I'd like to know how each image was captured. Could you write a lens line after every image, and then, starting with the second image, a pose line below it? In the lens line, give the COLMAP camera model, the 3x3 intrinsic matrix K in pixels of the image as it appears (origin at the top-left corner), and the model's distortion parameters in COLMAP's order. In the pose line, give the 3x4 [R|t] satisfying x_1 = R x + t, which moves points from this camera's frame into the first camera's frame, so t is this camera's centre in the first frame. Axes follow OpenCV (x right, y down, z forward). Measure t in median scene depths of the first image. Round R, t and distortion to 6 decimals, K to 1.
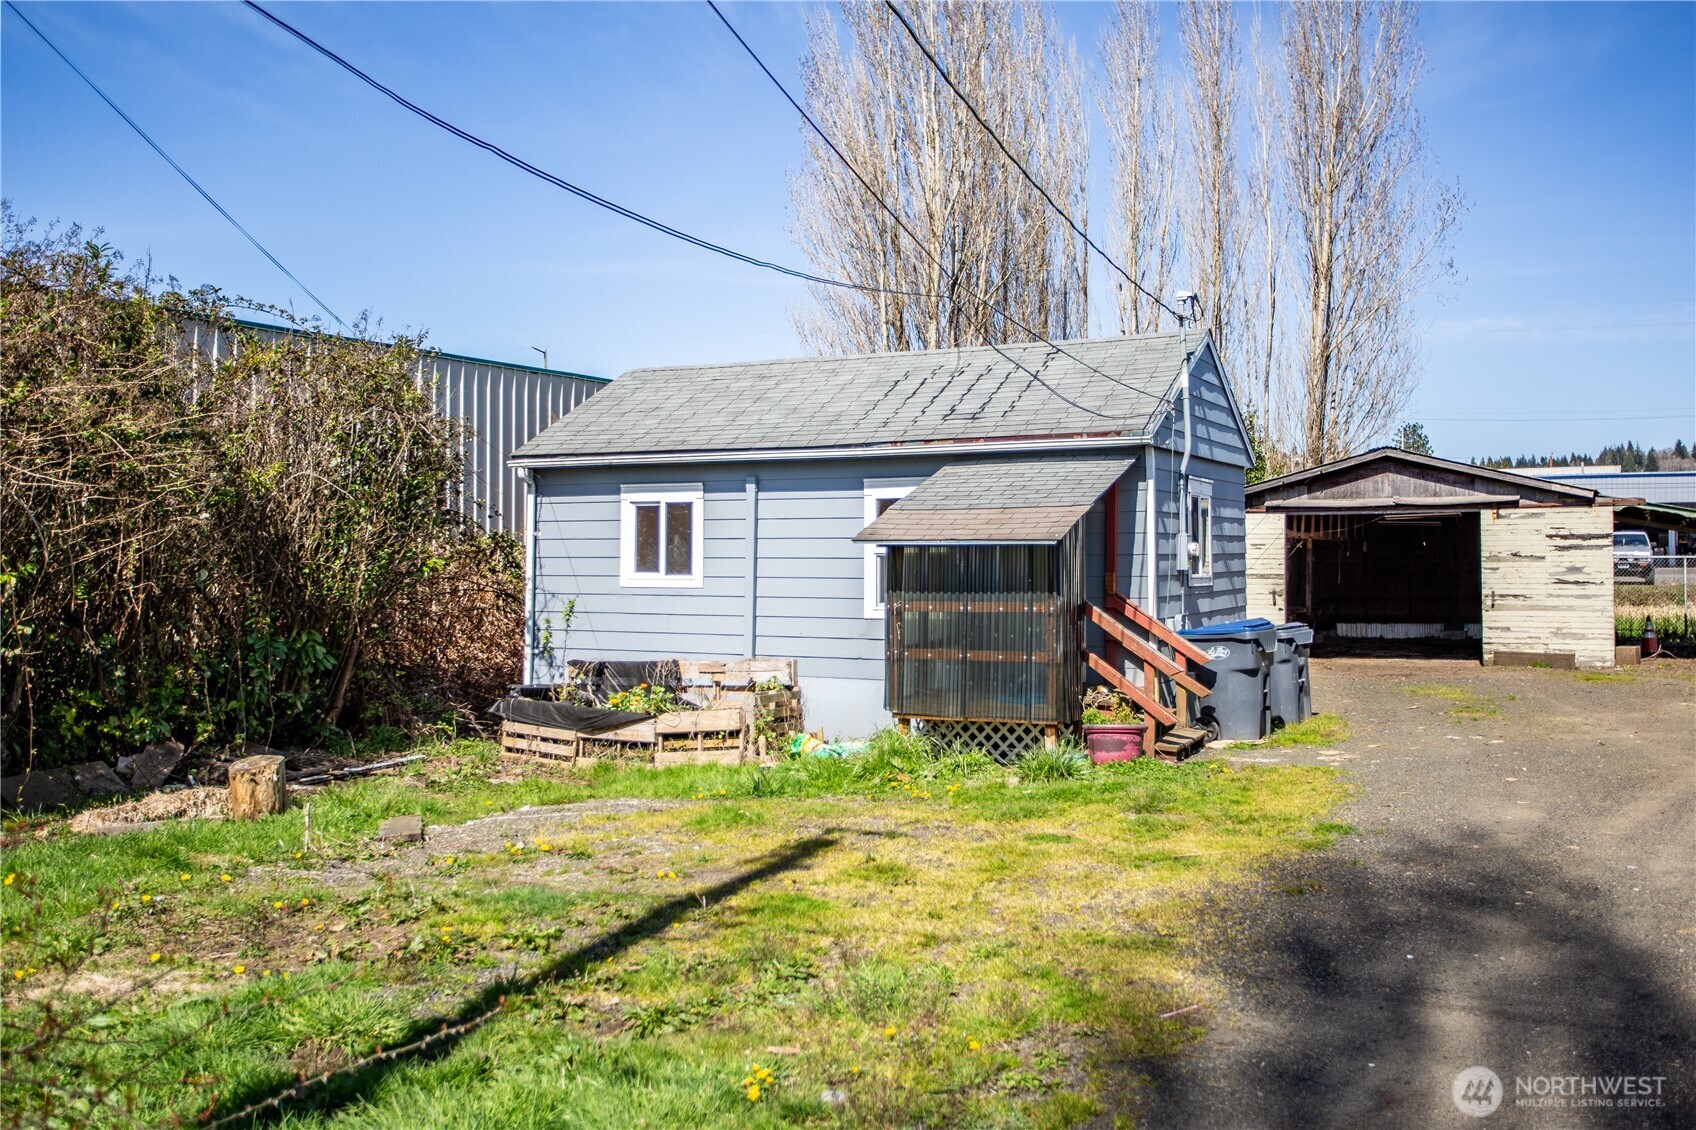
lens RADIAL K [[1592.1, 0, 843.0], [0, 1592.1, 561.1], [0, 0, 1]] dist [-0.006801, 0.000000]
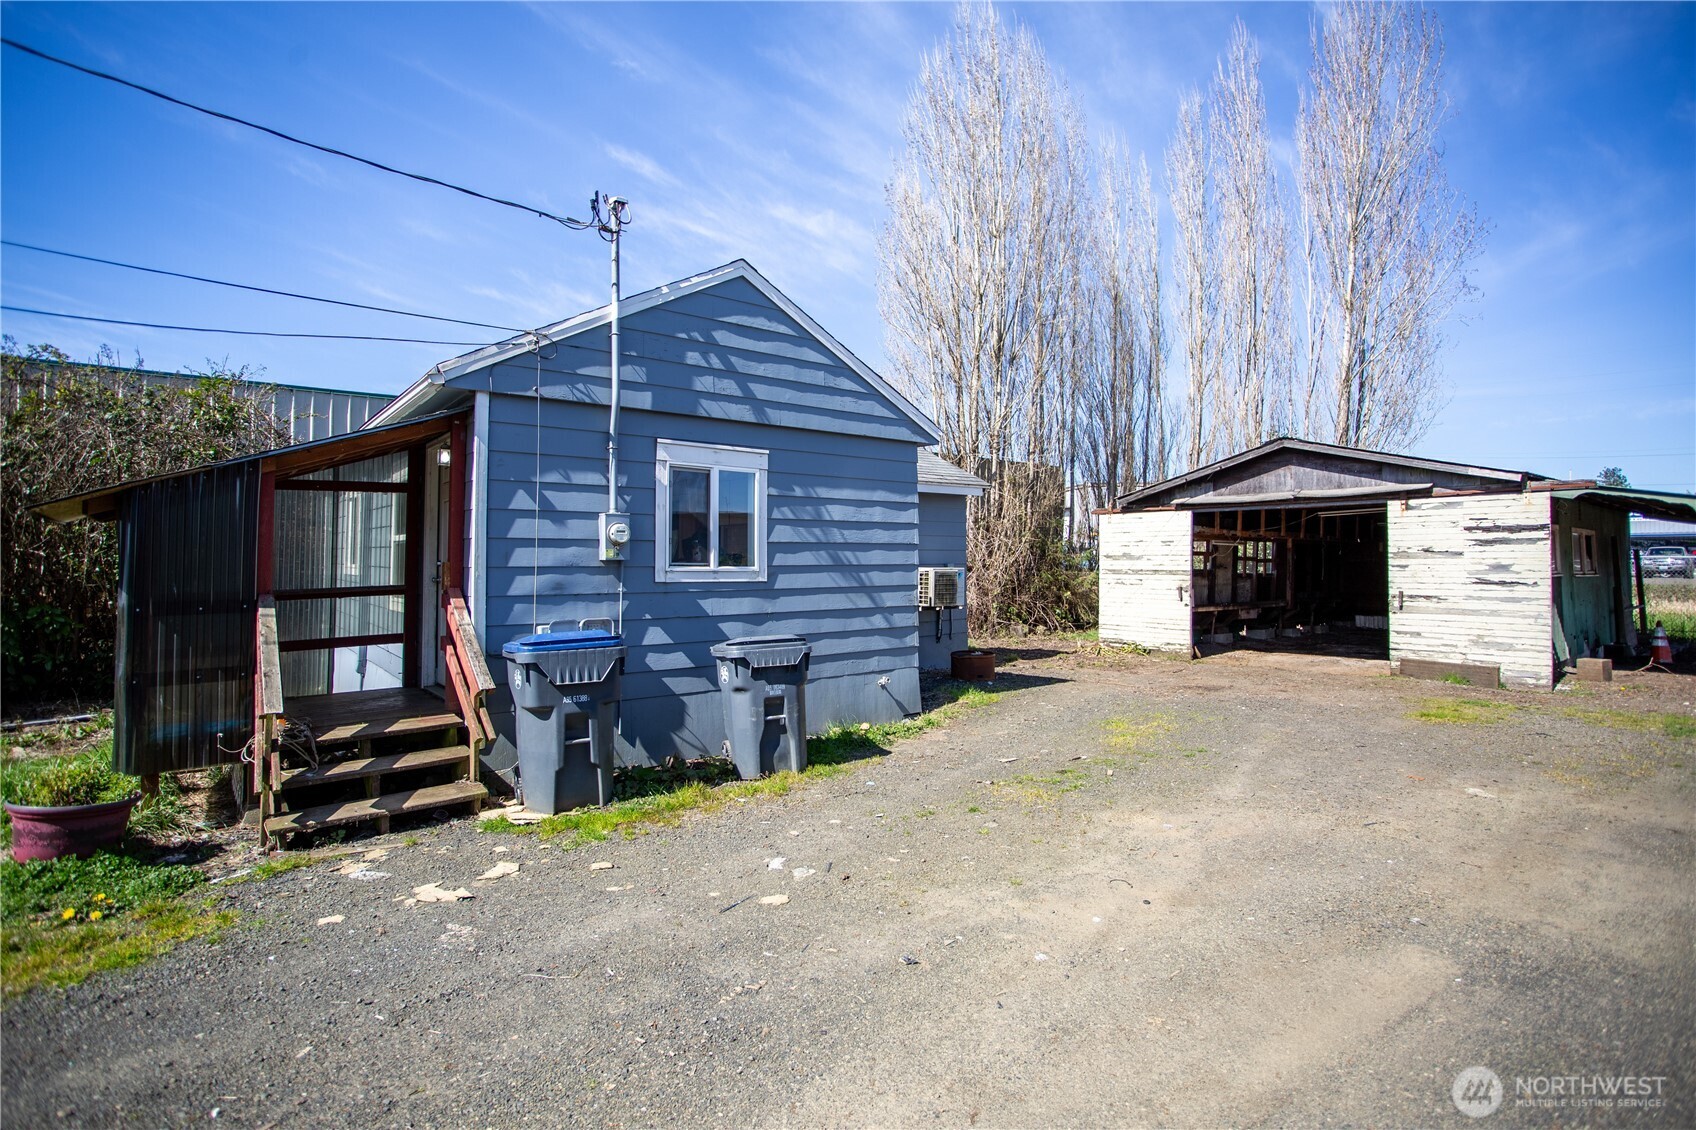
lens RADIAL K [[854.9, 0, 849.4], [0, 854.9, 558.6], [0, 0, 1]] dist [-0.030820, 0.000366]
pose [[0.917256, 0.003974, -0.398278, 0.318372], [-0.004965, 0.999987, -0.001456, 0.002859], [0.398267, 0.003313, 0.917263, 0.448806]]
